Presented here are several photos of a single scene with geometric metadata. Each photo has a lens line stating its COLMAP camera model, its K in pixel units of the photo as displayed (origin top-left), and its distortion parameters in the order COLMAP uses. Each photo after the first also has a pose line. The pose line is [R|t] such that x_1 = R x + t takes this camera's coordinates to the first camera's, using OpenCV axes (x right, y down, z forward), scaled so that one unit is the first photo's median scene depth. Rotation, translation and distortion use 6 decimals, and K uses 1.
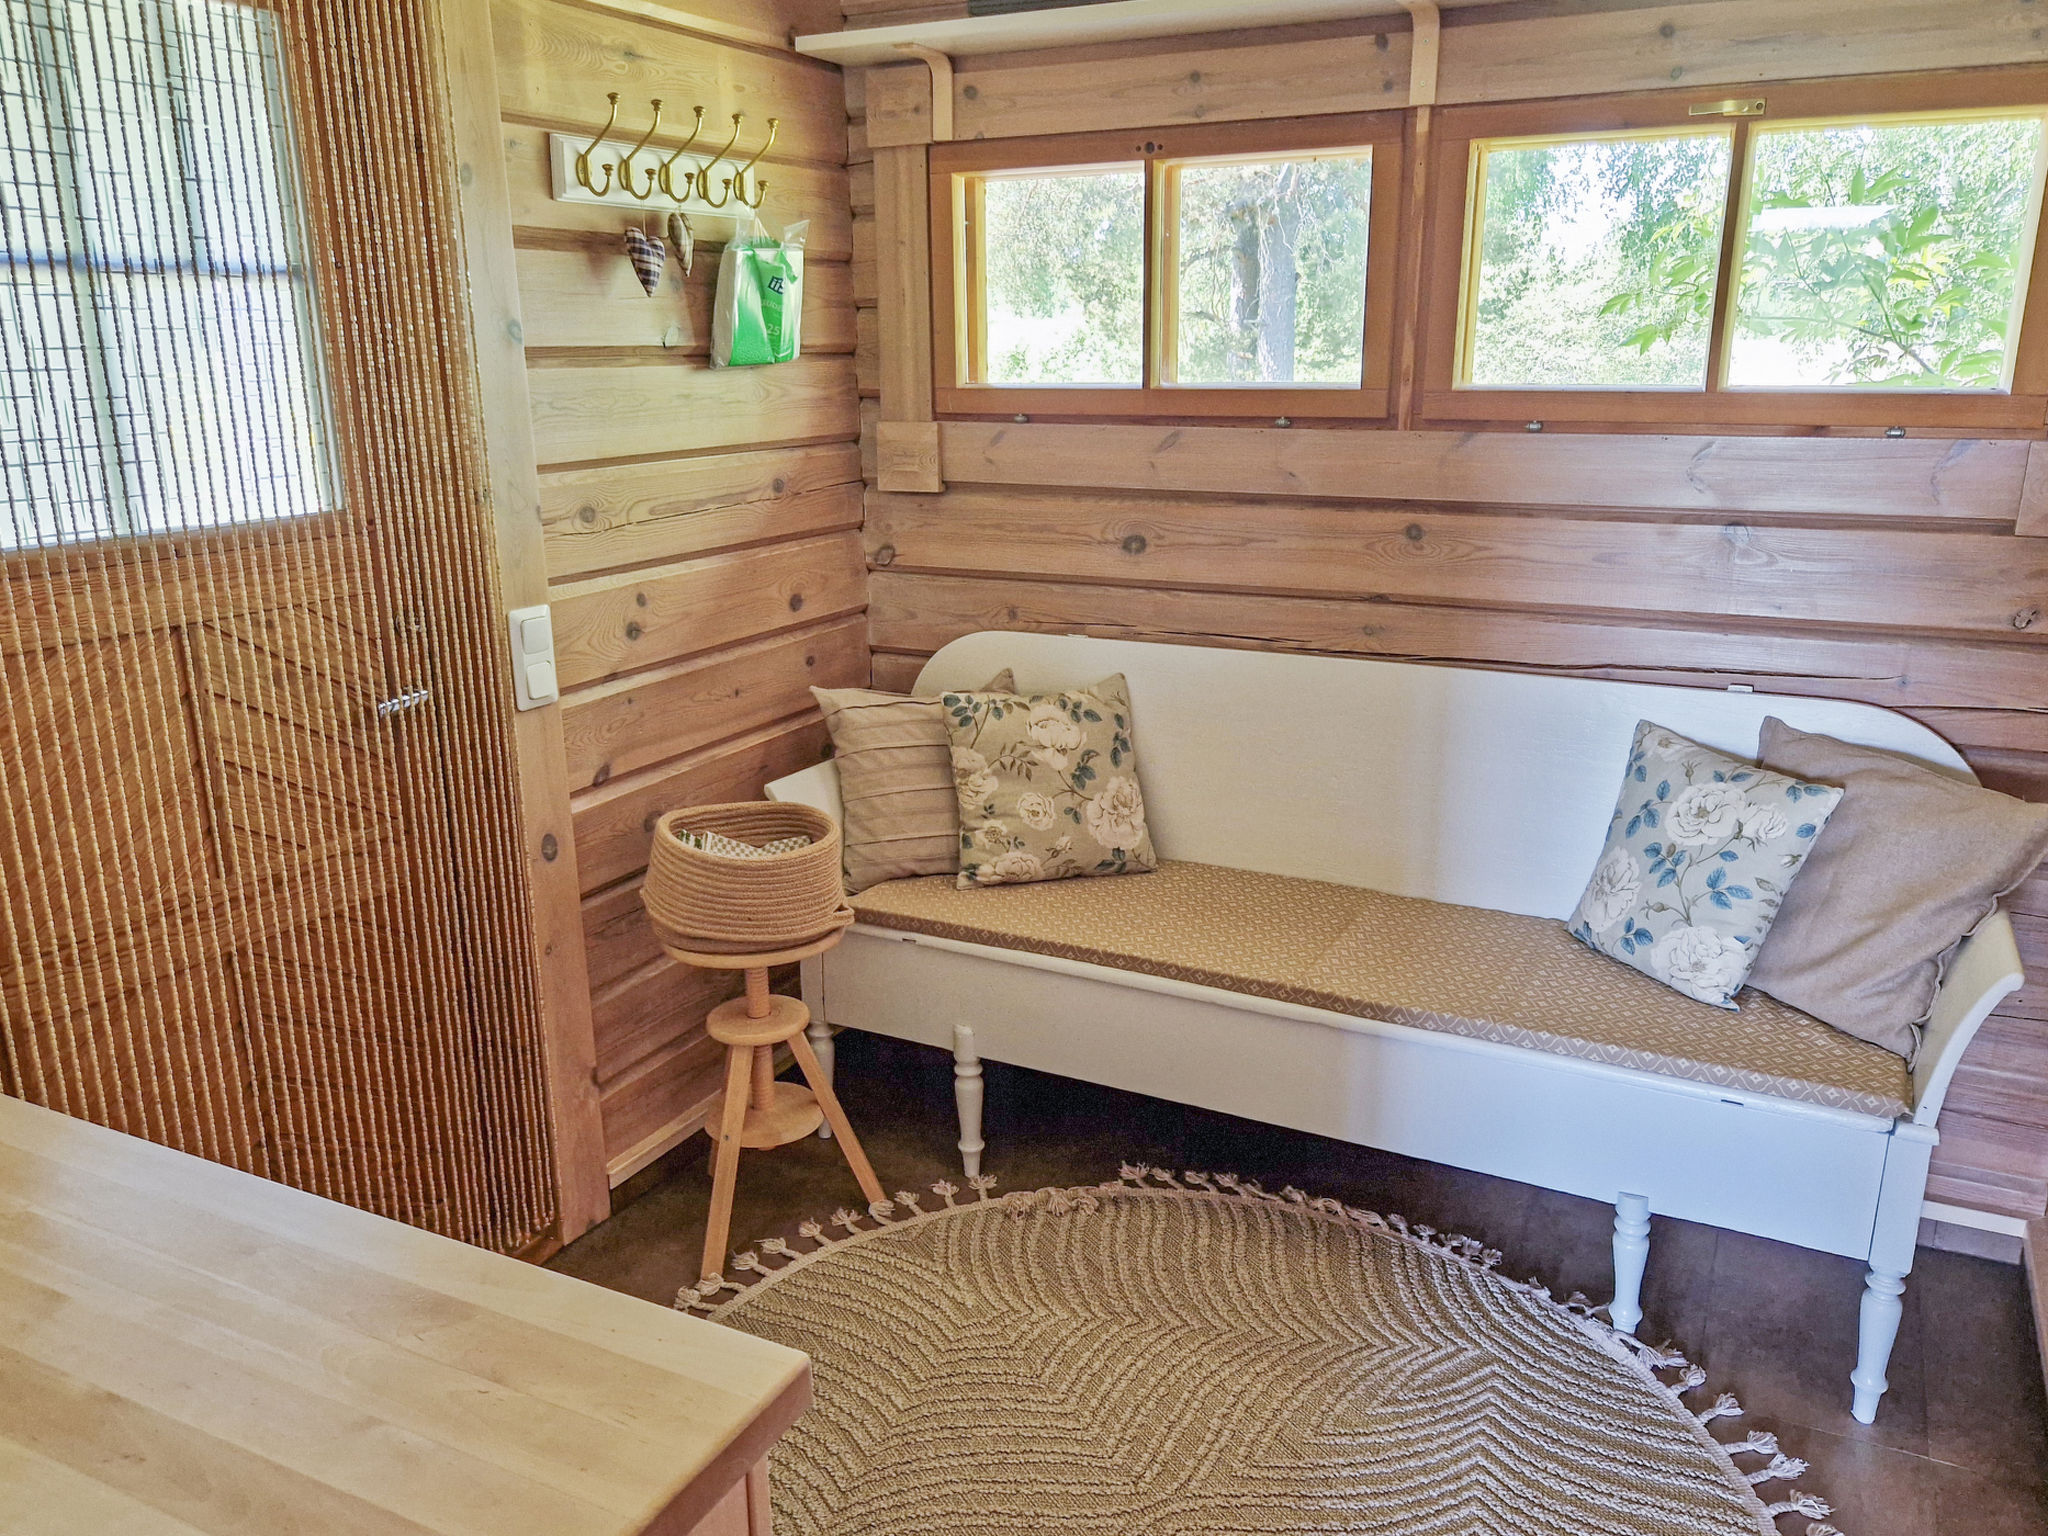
lens RADIAL K [[1540.2, 0, 1025.8], [0, 1540.2, 769.8], [0, 0, 1]] dist [0.023919, -0.010467]
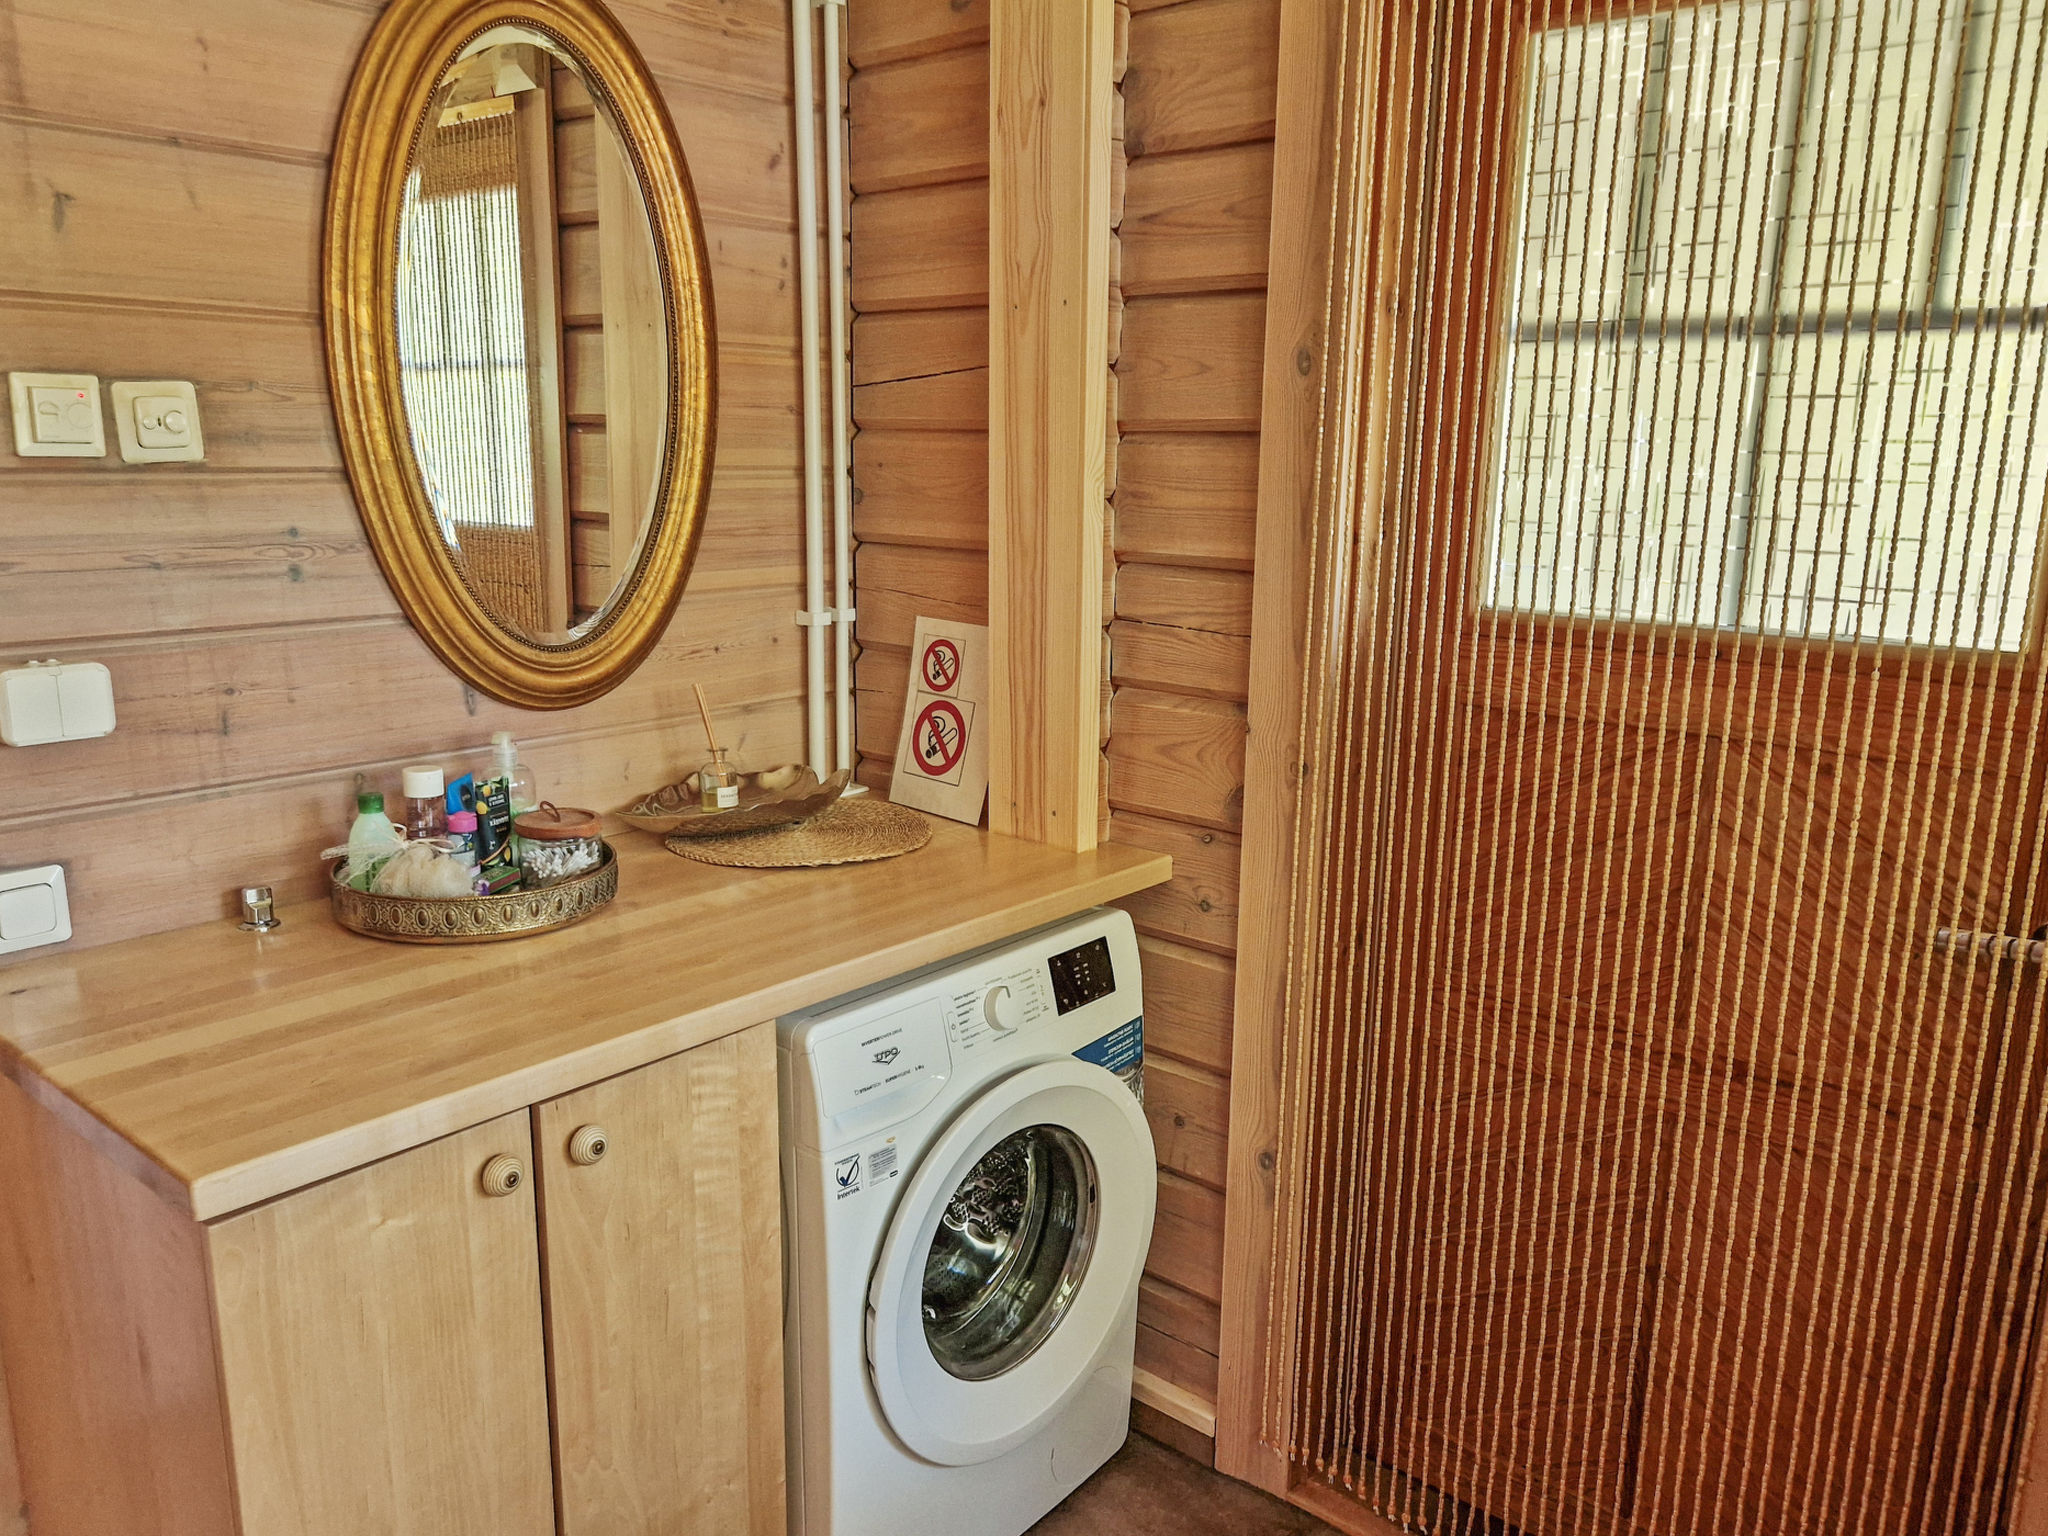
lens RADIAL K [[1540.2, 0, 1023.6], [0, 1540.2, 771.6], [0, 0, 1]] dist [0.023919, -0.010467]
pose [[-0.244248, 0.212515, -0.946140, 0.395966], [-0.273491, 0.920986, 0.277467, -0.223526], [0.930347, 0.326532, -0.166828, 0.845425]]
